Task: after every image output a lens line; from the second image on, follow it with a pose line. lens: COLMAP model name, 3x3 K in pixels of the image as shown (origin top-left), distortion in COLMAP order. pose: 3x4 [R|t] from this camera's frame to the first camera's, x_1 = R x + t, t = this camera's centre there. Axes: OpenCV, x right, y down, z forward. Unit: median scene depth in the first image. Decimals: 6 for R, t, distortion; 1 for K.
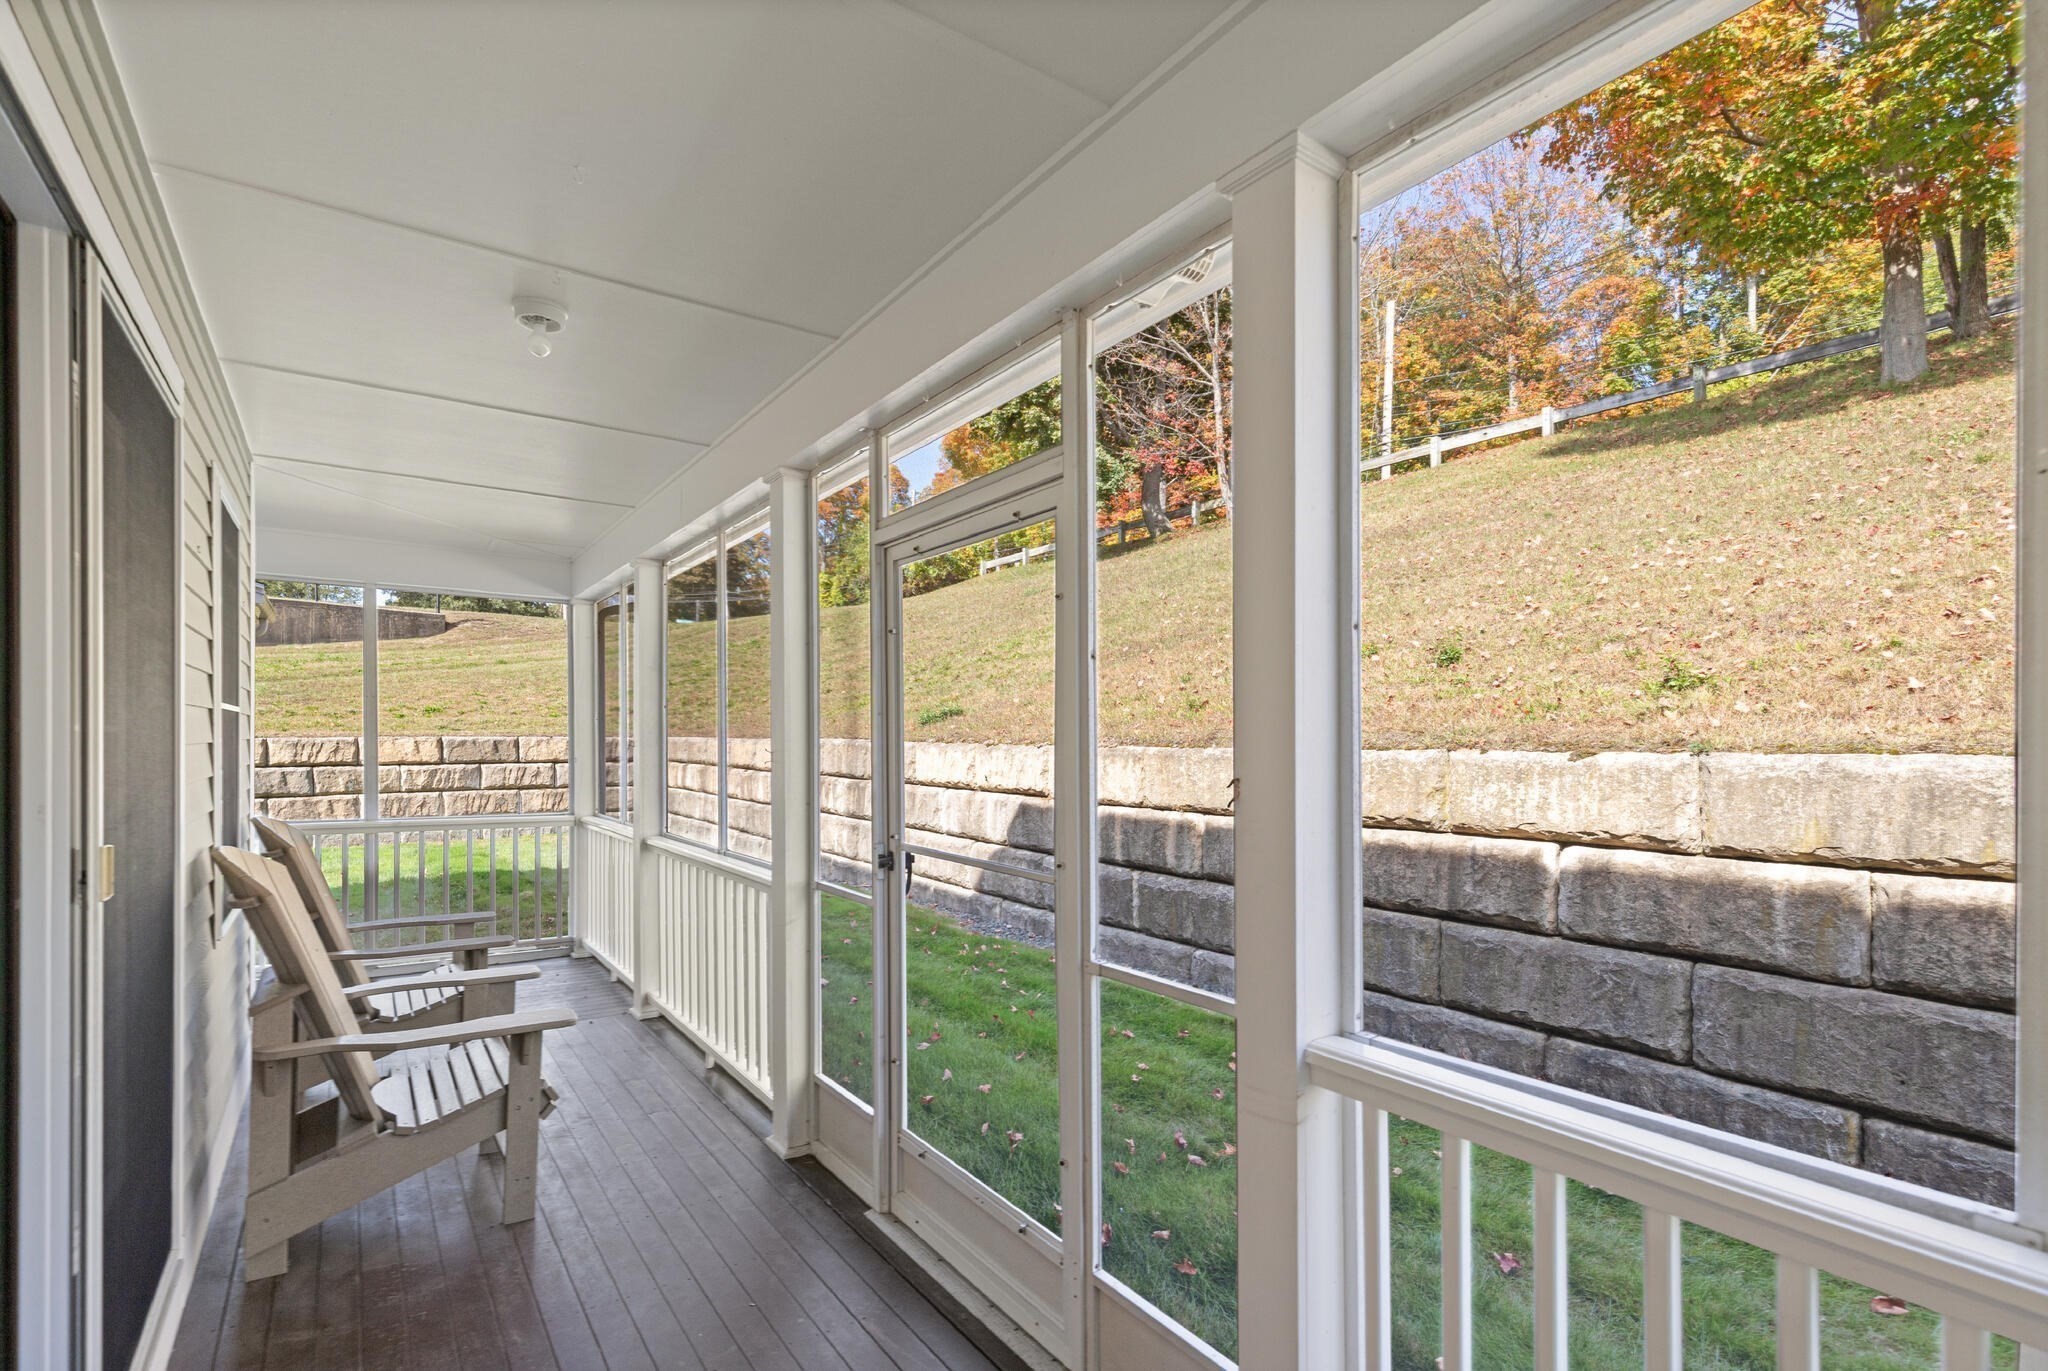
lens RADIAL K [[958.5, 0, 1011.9], [0, 958.5, 728.1], [0, 0, 1]] dist [0.000784, -0.000371]
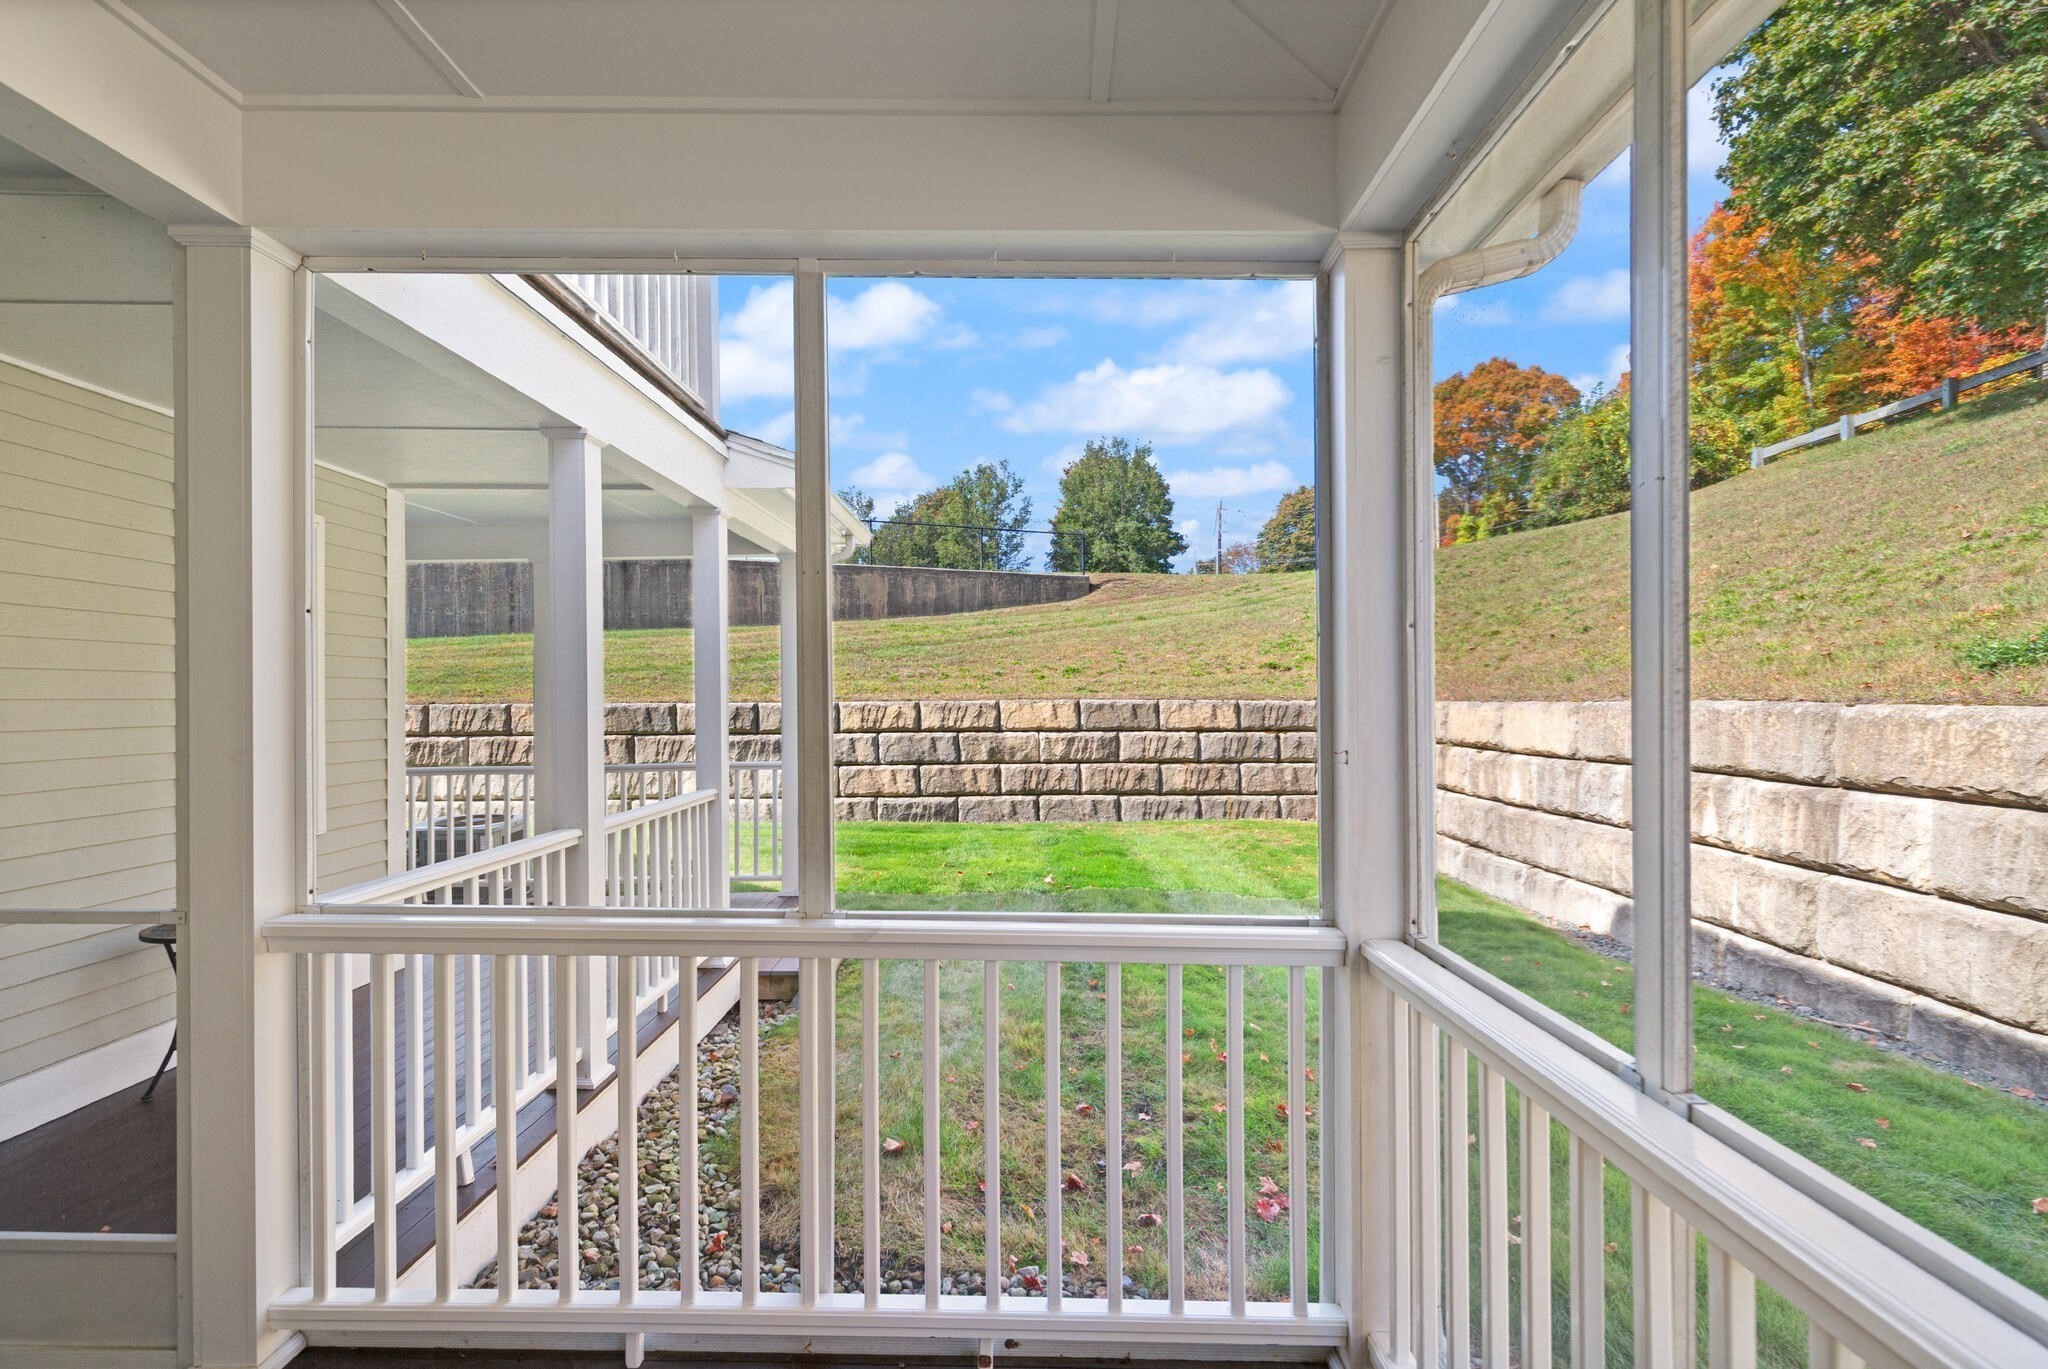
lens RADIAL K [[944.7, 0, 1021.1], [0, 944.7, 700.9], [0, 0, 1]] dist [0.011974, -0.000328]
pose [[0.815790, -0.001141, -0.578346, -0.187358], [0.005475, 0.999968, 0.005749, 0.006298], [0.578322, -0.007856, 0.815771, 0.356021]]
